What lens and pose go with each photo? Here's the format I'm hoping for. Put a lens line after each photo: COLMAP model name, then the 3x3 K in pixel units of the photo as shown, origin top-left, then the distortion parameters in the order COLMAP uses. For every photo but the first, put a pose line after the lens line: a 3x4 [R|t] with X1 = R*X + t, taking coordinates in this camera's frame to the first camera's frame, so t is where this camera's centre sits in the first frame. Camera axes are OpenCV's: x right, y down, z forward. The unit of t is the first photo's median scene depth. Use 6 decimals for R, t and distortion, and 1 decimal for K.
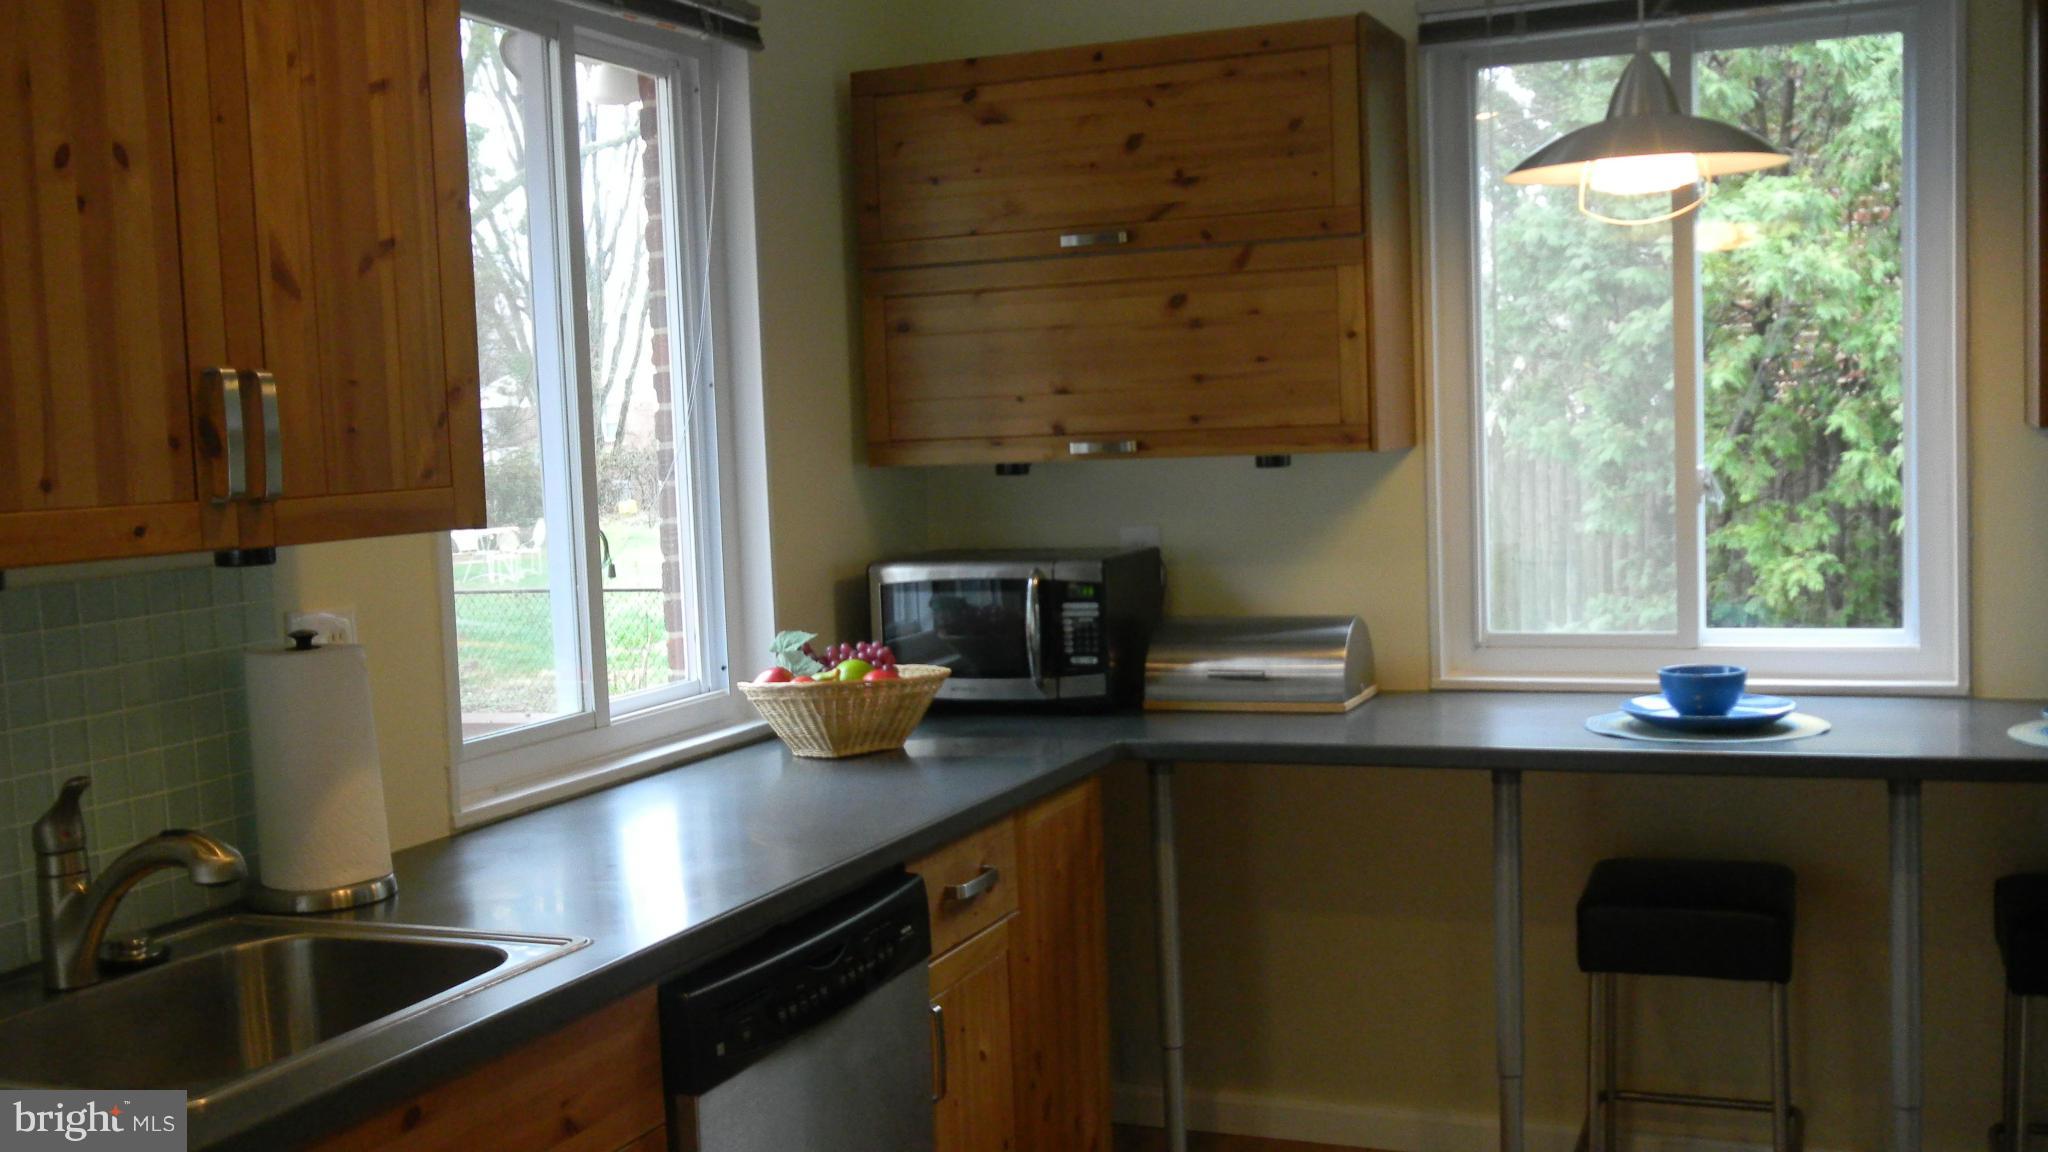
lens RADIAL K [[1961.2, 0, 1045.4], [0, 1961.2, 584.5], [0, 0, 1]] dist [-0.055654, 0.075448]
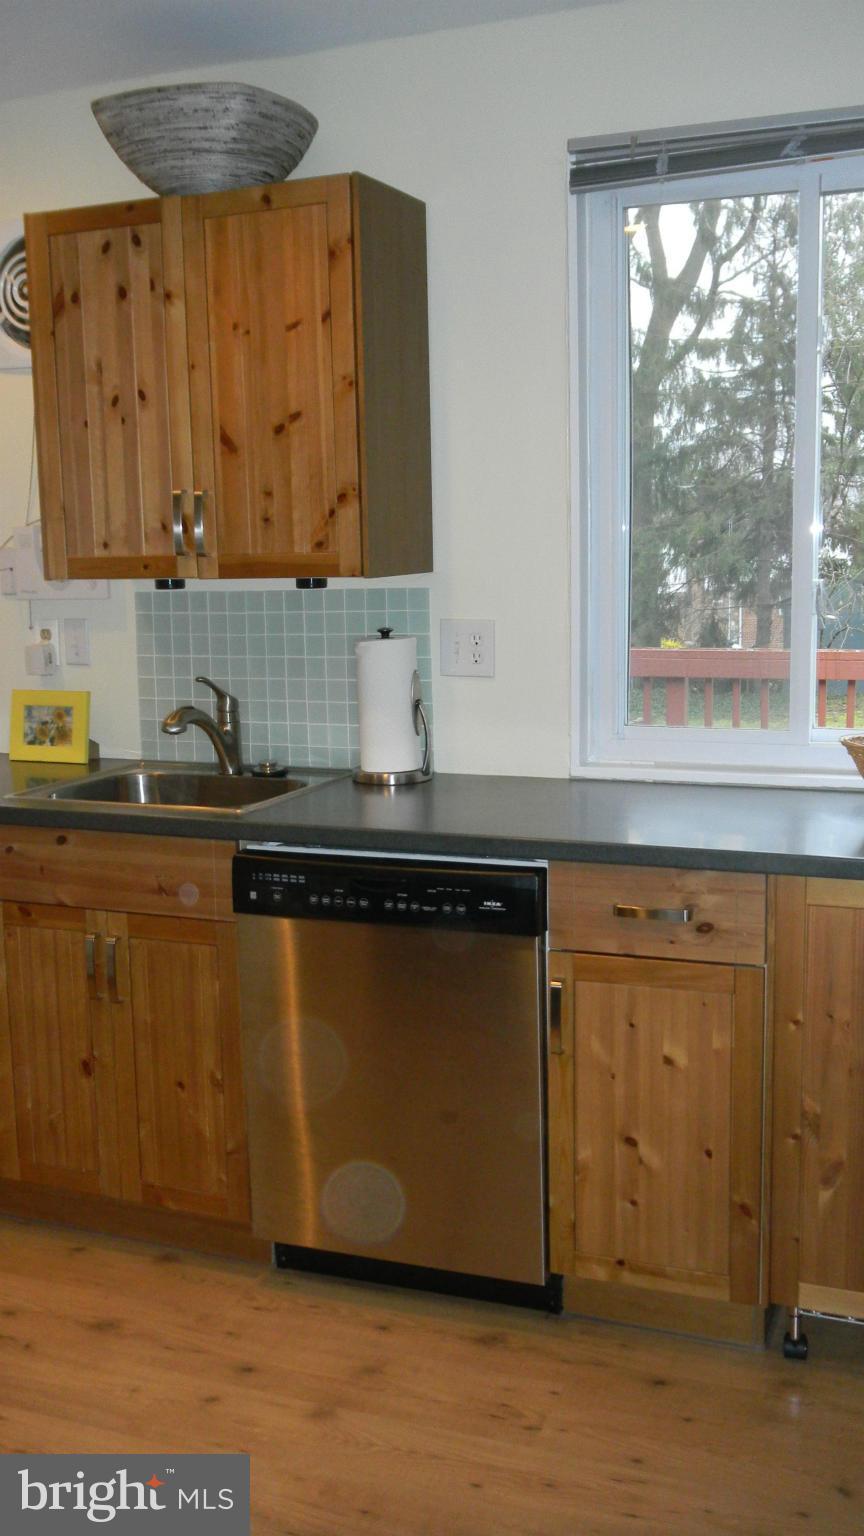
lens RADIAL K [[1470.9, 0, 432.0], [0, 1470.9, 768.0], [0, 0, 1]] dist [-0.055654, 0.075448]
pose [[0.026865, 0.194019, -0.980630, 0.947256], [-0.056398, 0.979716, 0.192293, -0.109966], [0.998047, 0.050139, 0.037262, 0.979898]]
